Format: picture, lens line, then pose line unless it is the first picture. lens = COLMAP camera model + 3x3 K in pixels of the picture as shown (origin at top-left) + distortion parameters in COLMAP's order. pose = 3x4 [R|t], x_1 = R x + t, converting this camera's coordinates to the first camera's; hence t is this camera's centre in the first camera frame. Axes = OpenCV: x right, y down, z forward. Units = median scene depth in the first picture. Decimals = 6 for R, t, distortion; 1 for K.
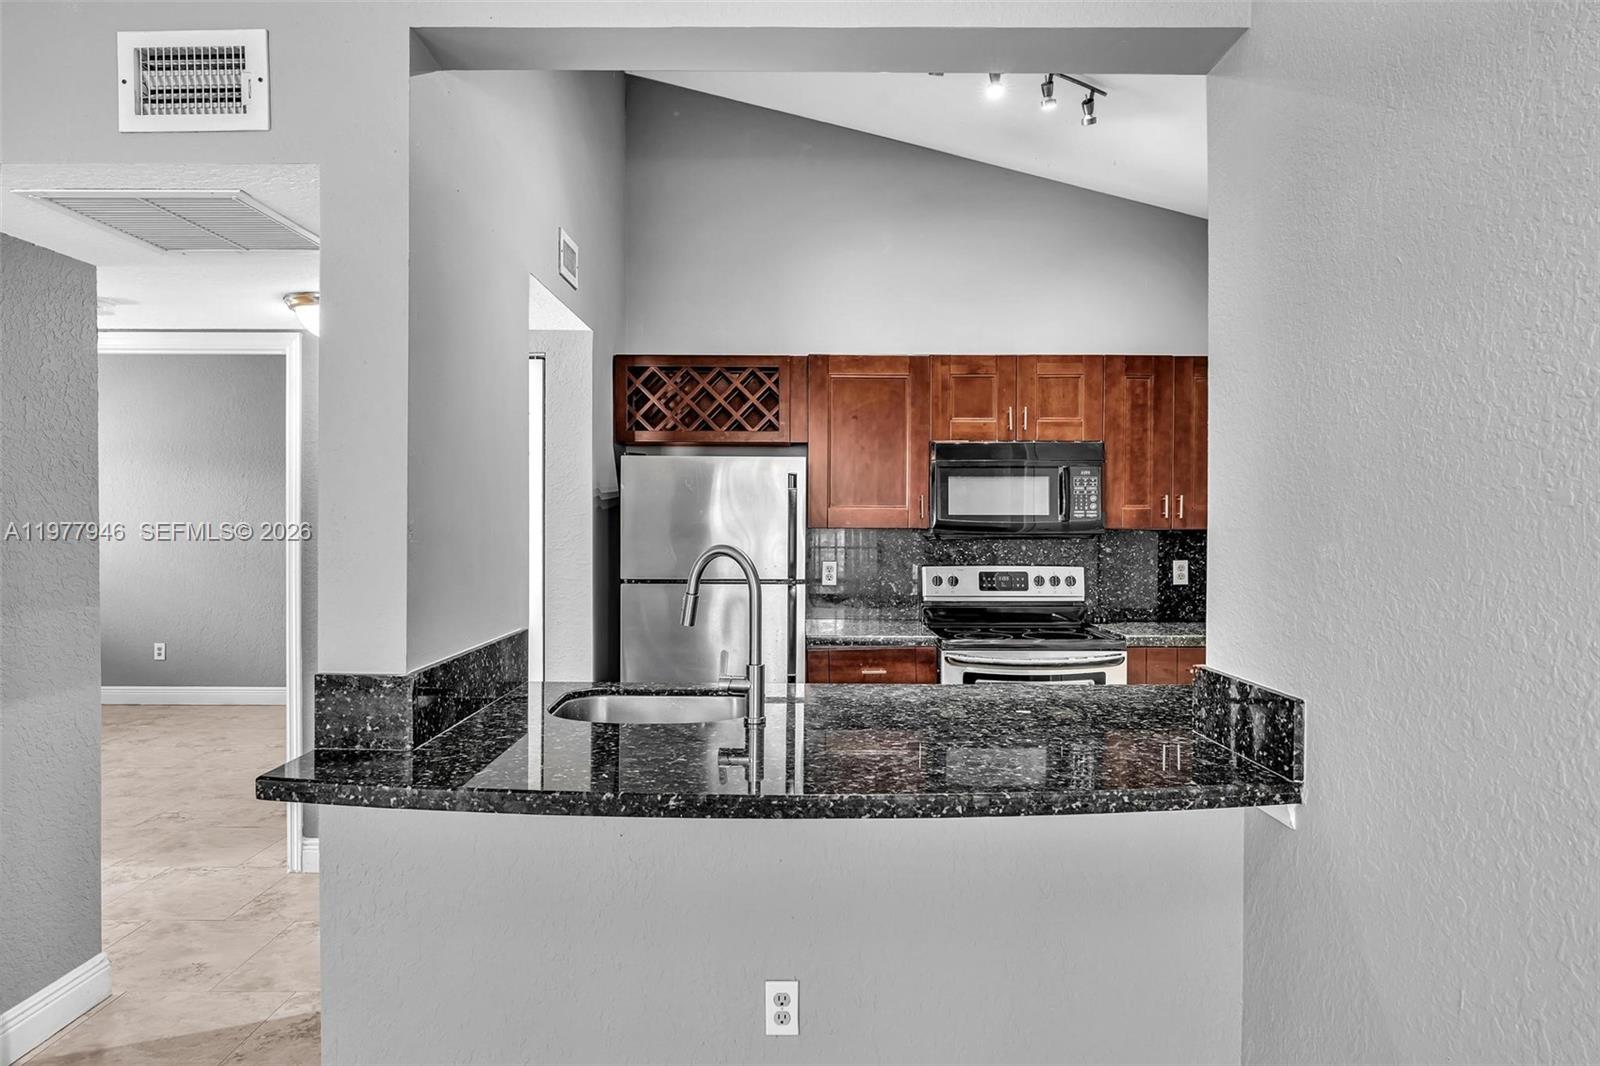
lens RADIAL K [[963.5, 0, 800.0], [0, 963.5, 533.0], [0, 0, 1]] dist [-0.003646, 0.000336]
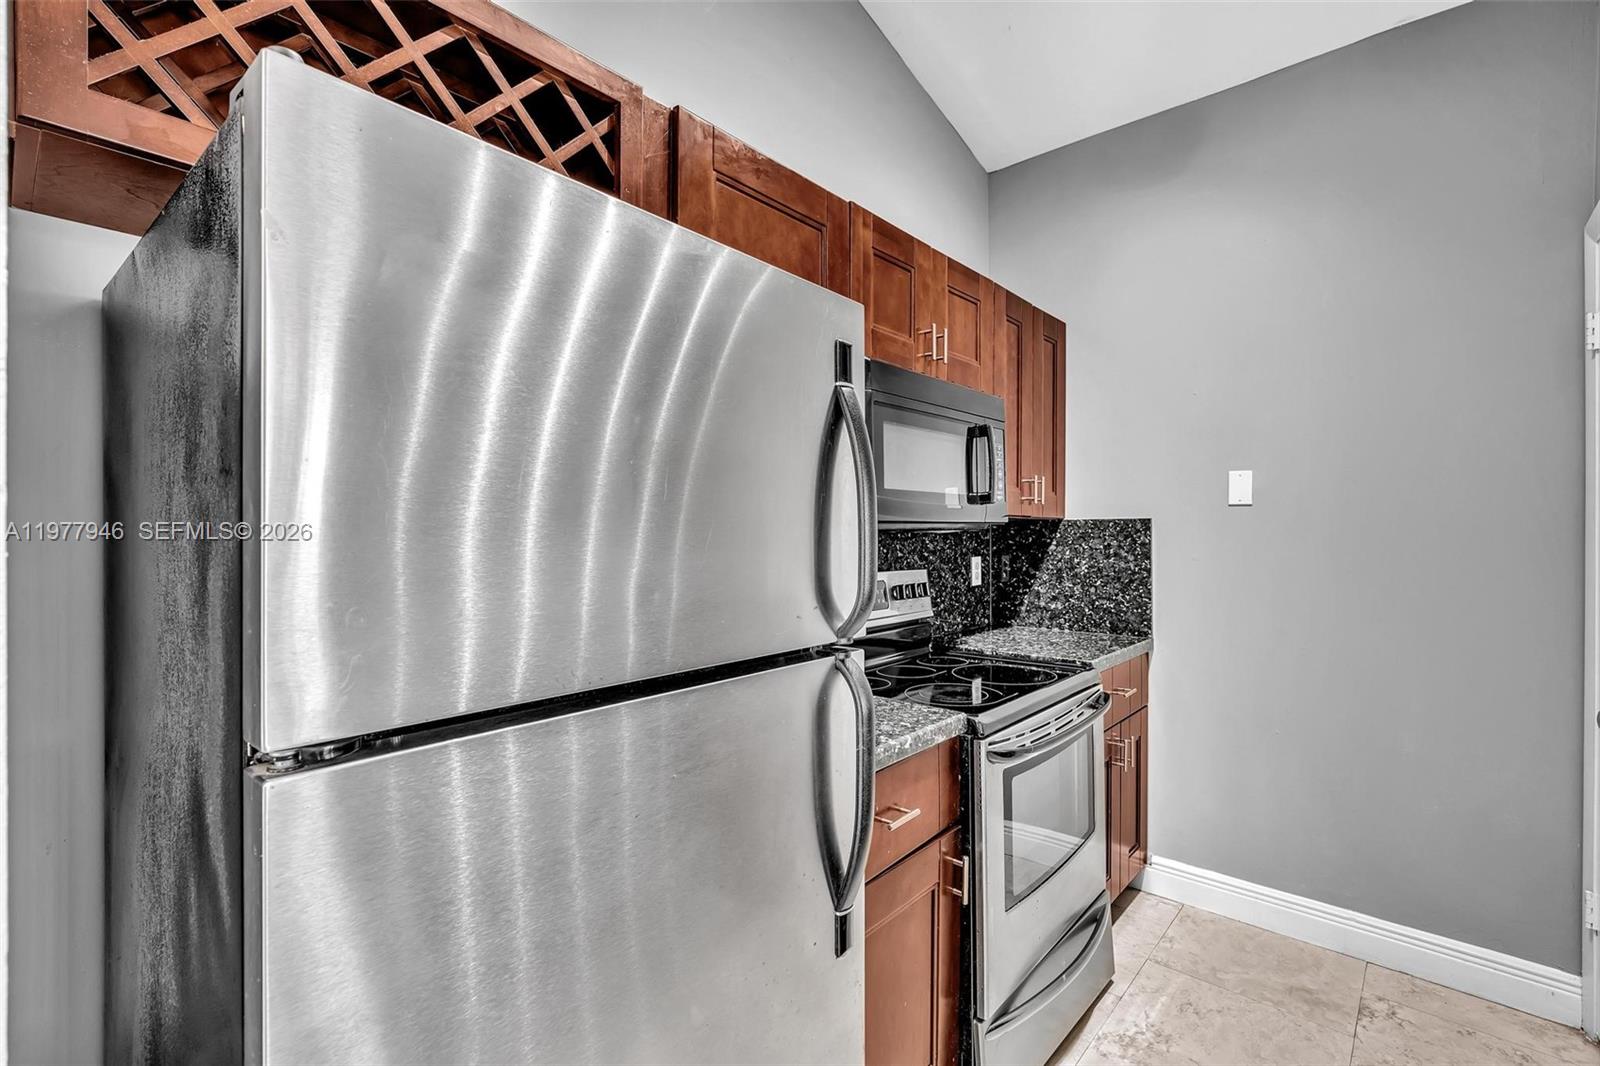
lens RADIAL K [[714.4, 0, 802.4], [0, 714.4, 532.5], [0, 0, 1]] dist [-0.005259, 0.001687]
pose [[0.662422, -0.005860, 0.749108, -0.192500], [0.012009, 0.999924, -0.002798, 0.007401], [-0.749035, 0.010849, 0.662442, 0.747081]]
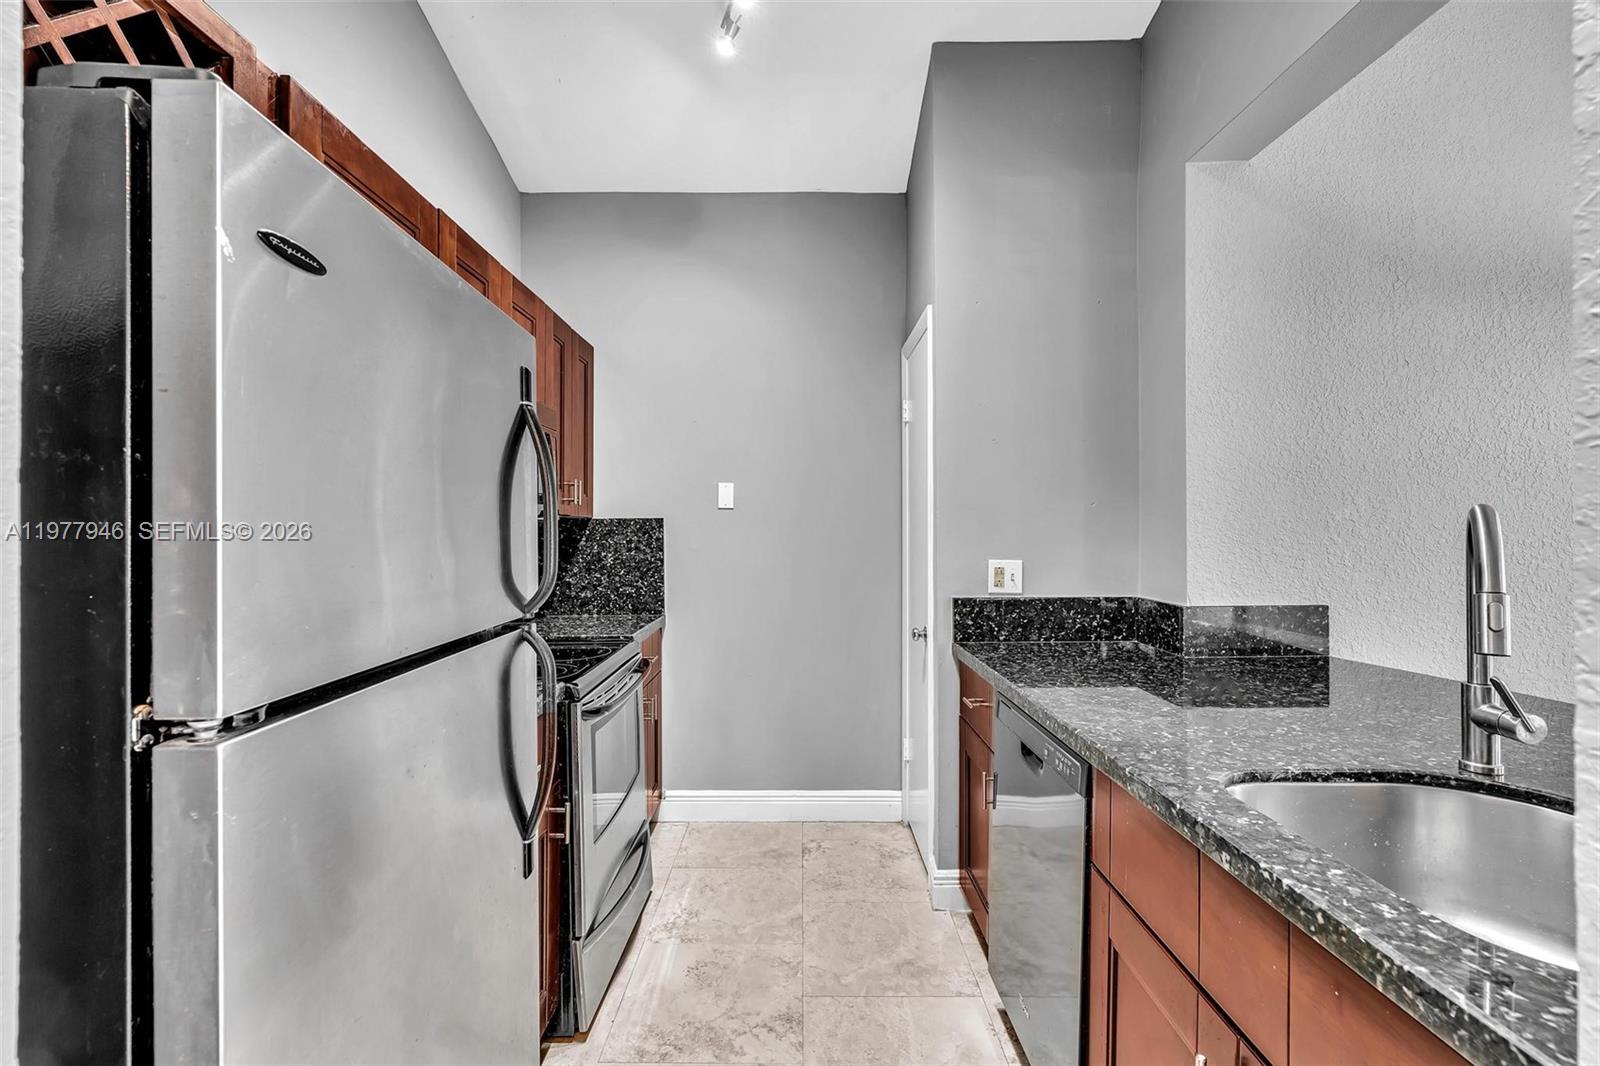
lens RADIAL K [[714.4, 0, 802.4], [0, 714.4, 532.5], [0, 0, 1]] dist [-0.005259, 0.001687]
pose [[-0.006292, -0.007364, 0.999953, -0.292366], [0.015637, 0.999850, 0.007462, 0.009109], [-0.999858, 0.015683, -0.006176, 0.785539]]
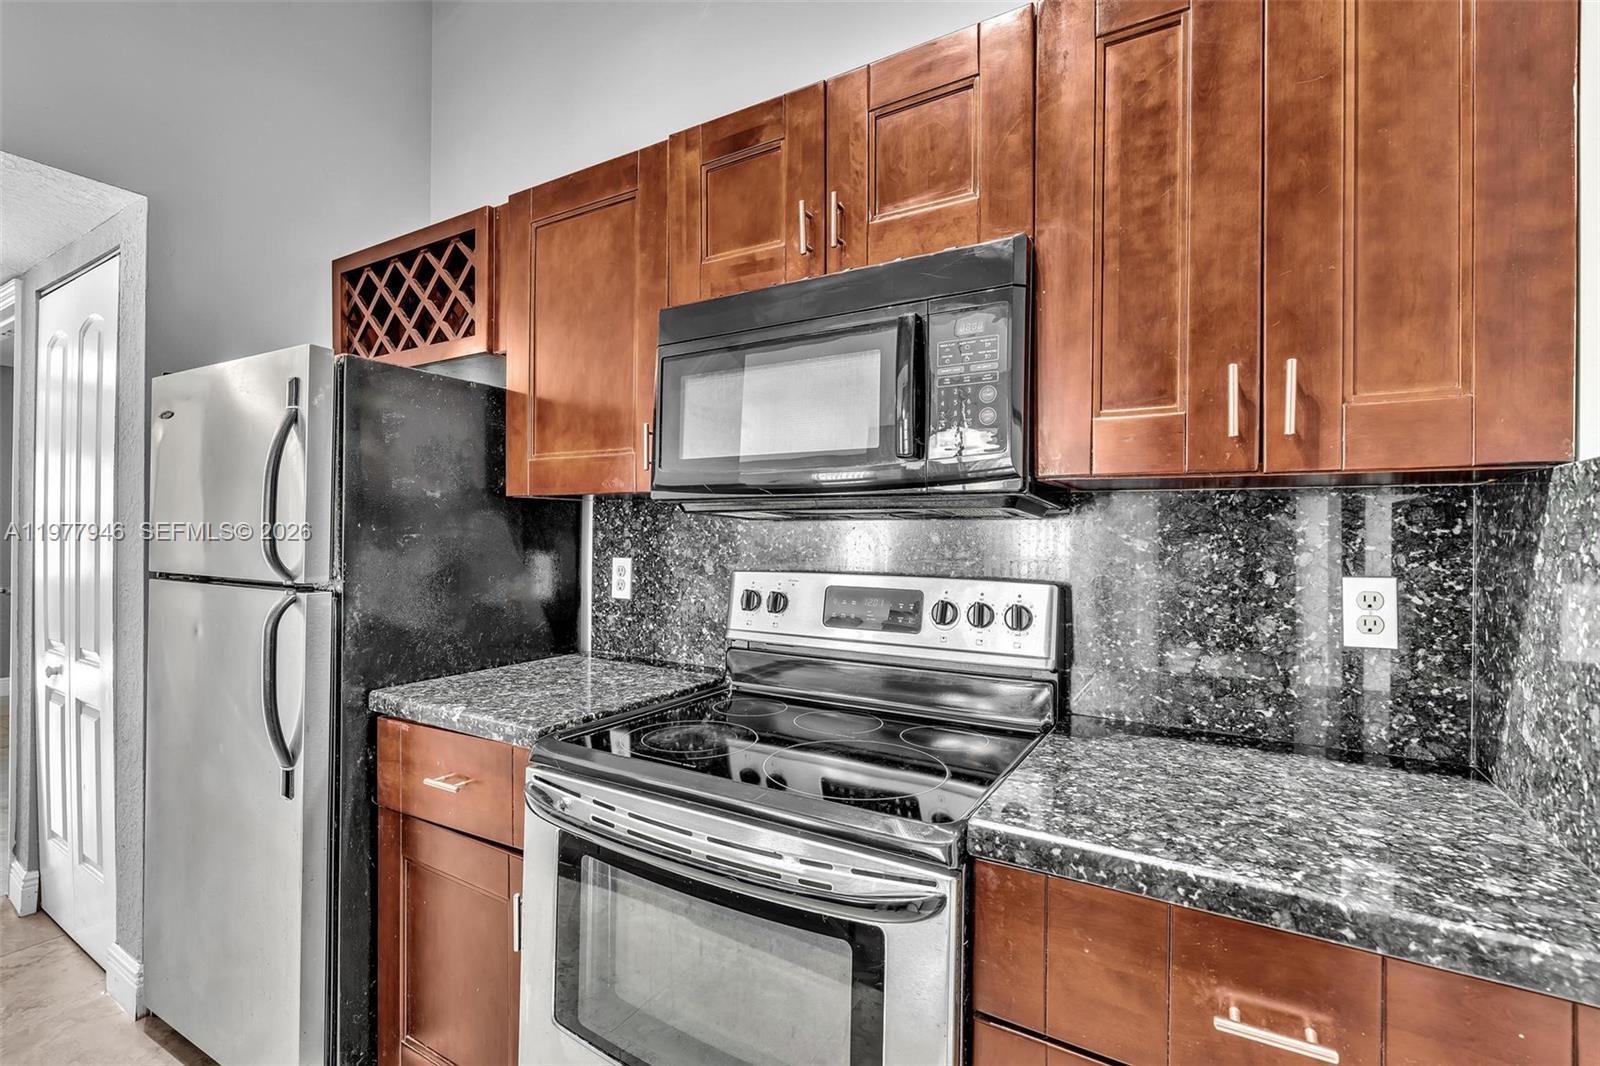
lens RADIAL K [[712.5, 0, 800.6], [0, 712.5, 532.3], [0, 0, 1]] dist [-0.010694, 0.004356]
pose [[0.858496, 0.003117, -0.512811, 0.375857], [-0.014032, 0.999750, -0.017415, 0.021016], [0.512628, 0.022147, 0.858325, 0.726831]]
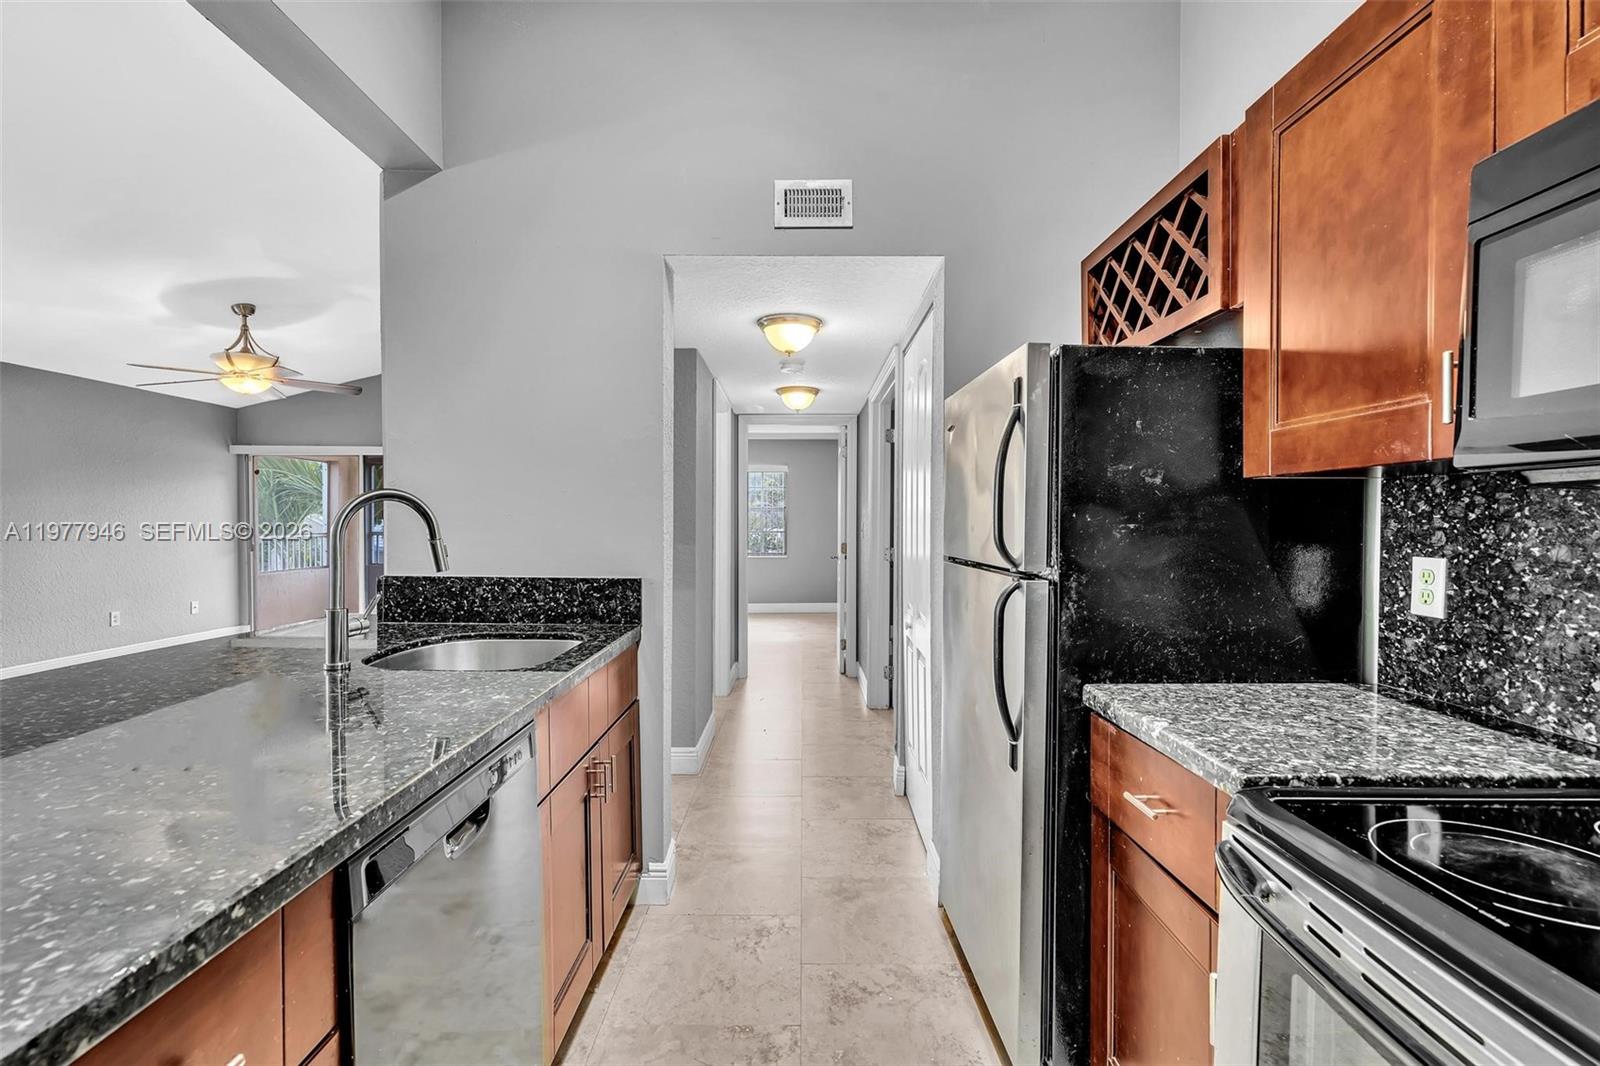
lens RADIAL K [[712.5, 0, 800.6], [0, 712.5, 532.3], [0, 0, 1]] dist [-0.010694, 0.004356]
pose [[-0.000168, 0.011689, -0.999932, 0.357288], [-0.018445, 0.999762, 0.011690, 0.021182], [0.999830, 0.018446, 0.000048, 0.782751]]
